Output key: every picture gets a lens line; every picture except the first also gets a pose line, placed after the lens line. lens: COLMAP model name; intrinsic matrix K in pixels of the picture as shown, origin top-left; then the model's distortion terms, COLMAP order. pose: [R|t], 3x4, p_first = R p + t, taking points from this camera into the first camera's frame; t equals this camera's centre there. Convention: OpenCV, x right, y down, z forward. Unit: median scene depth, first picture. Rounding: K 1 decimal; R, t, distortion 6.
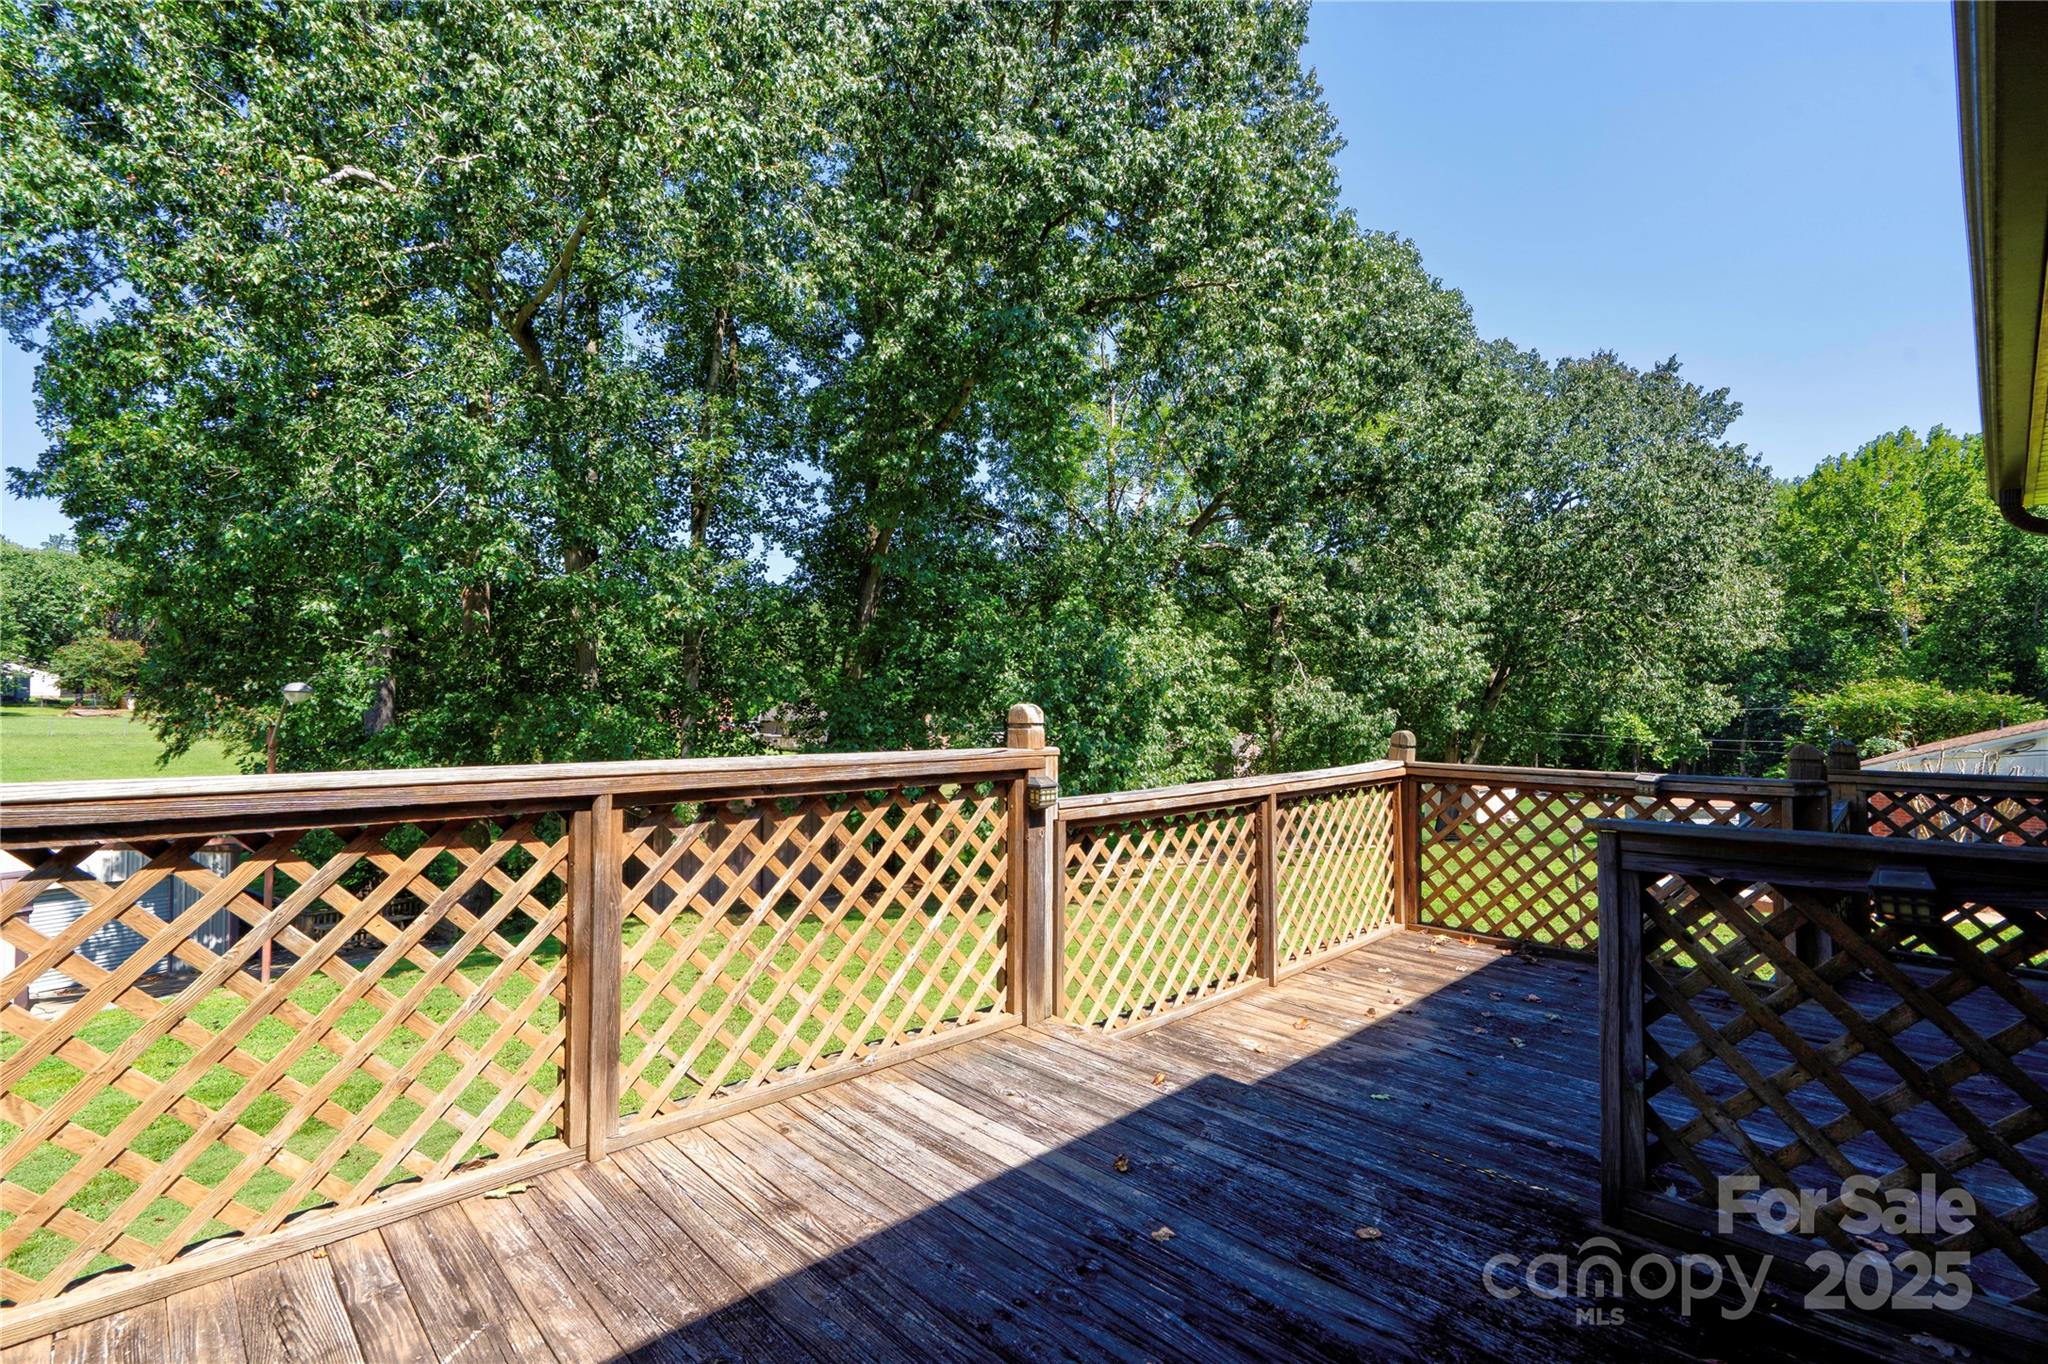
lens RADIAL K [[927.0, 0, 1008.1], [0, 927.0, 681.4], [0, 0, 1]] dist [0.017208, 0.000567]
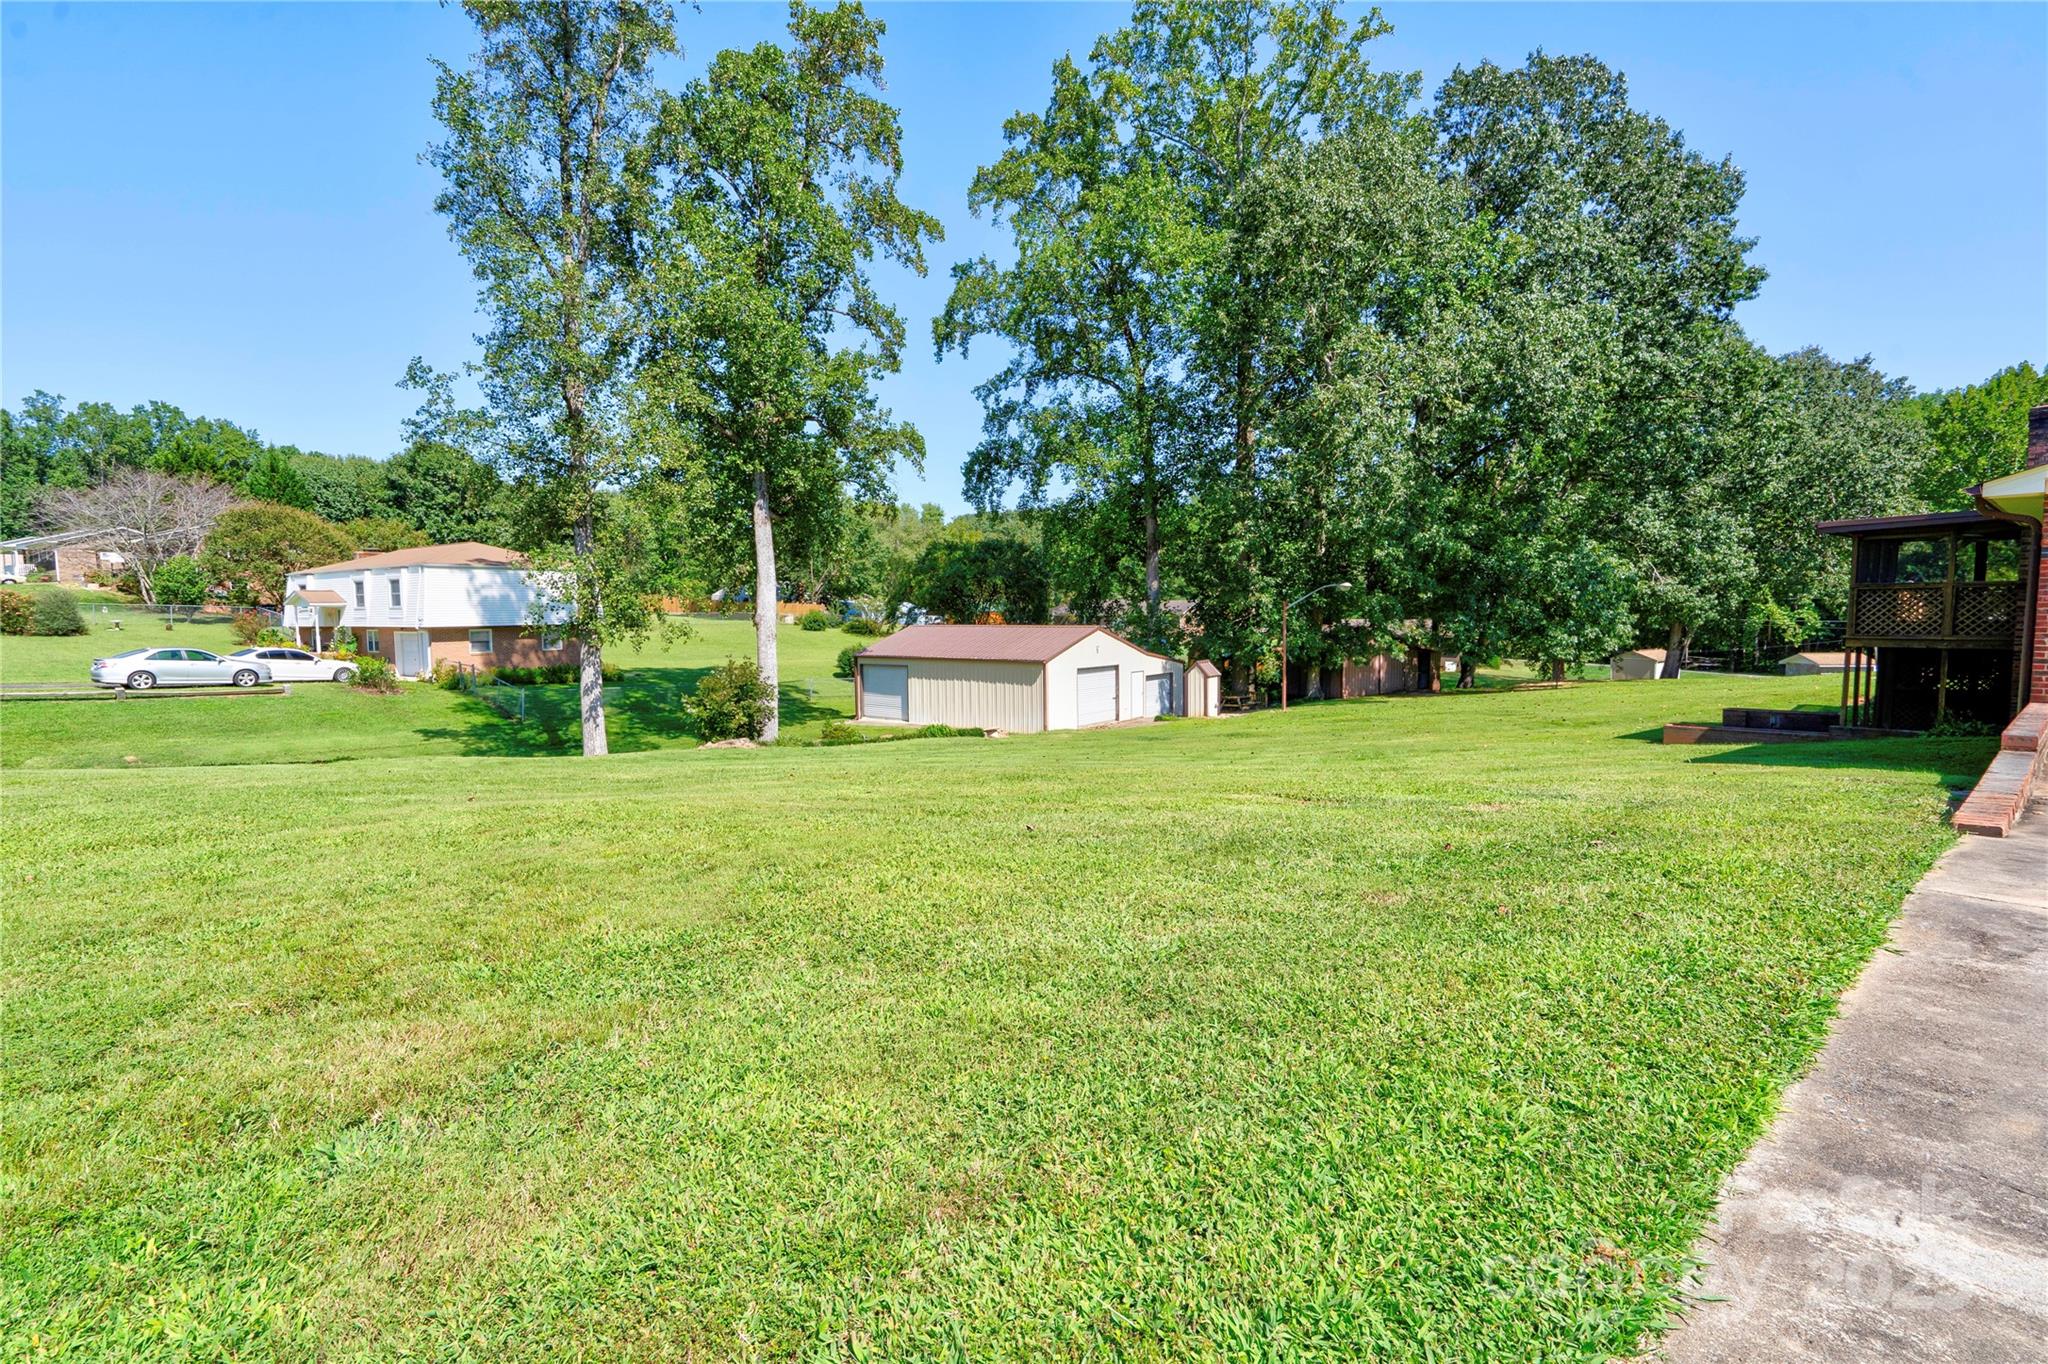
lens RADIAL K [[959.2, 0, 1003.5], [0, 959.2, 677.2], [0, 0, 1]] dist [-0.001188, 0.015701]
pose [[0.999410, -0.013388, -0.031614, -0.595750], [0.016268, 0.995564, 0.092675, -0.003162], [0.030233, -0.093134, 0.995194, -0.597128]]
